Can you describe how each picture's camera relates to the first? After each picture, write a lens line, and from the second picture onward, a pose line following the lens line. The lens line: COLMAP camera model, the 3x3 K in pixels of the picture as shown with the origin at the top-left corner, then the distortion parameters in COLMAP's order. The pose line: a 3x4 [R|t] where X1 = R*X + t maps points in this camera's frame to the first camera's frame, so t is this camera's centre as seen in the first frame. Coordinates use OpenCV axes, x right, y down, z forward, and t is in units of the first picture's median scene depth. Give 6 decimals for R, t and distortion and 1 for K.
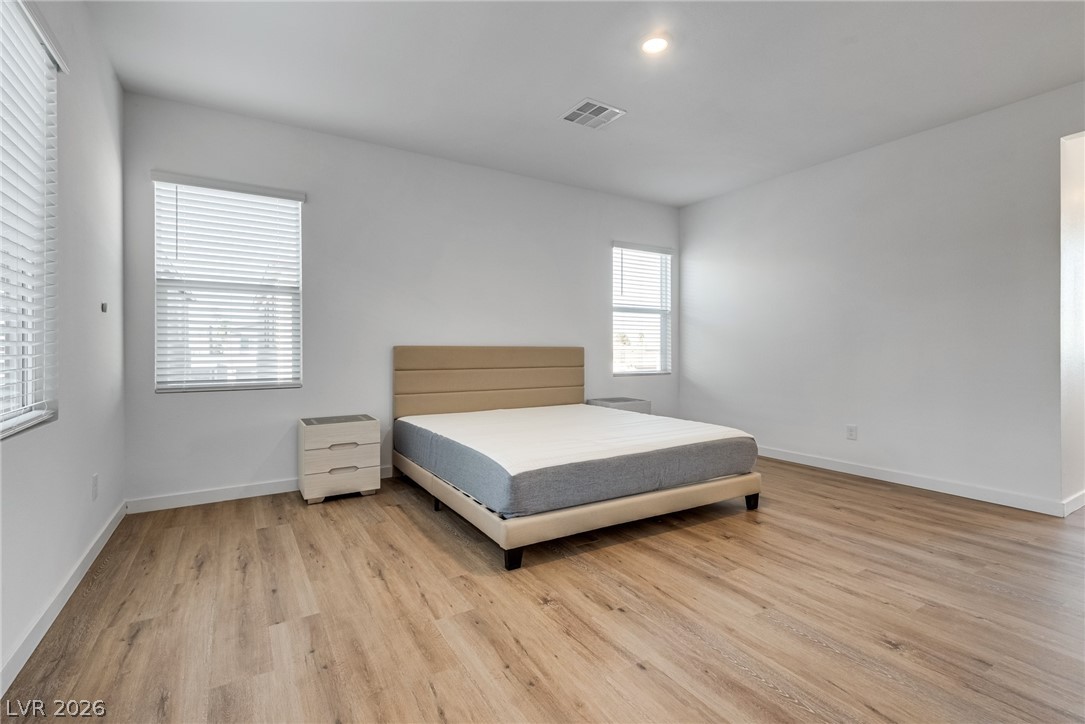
lens RADIAL K [[497.9, 0, 533.0], [0, 497.9, 353.1], [0, 0, 1]] dist [0.024512, -0.007208]
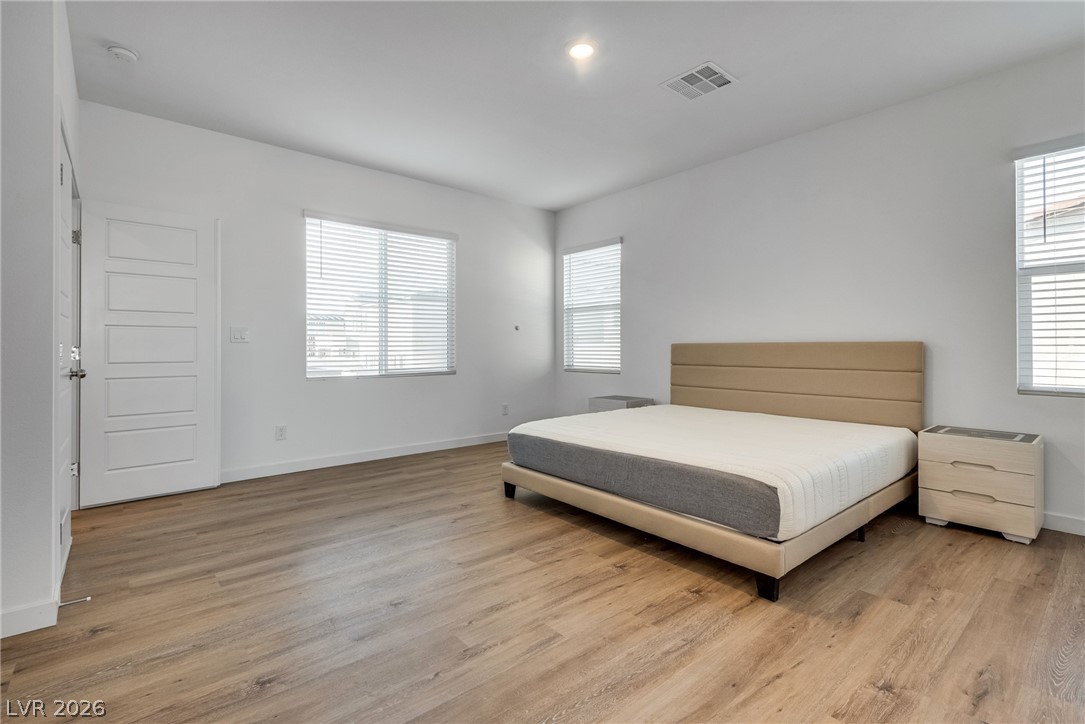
lens RADIAL K [[497.9, 0, 537.8], [0, 497.9, 359.2], [0, 0, 1]] dist [0.024512, -0.007208]
pose [[0.151693, 0.021382, -0.988196, 1.237315], [-0.003968, 0.999771, 0.021024, -0.002678], [0.988420, 0.000732, 0.151744, 0.755044]]
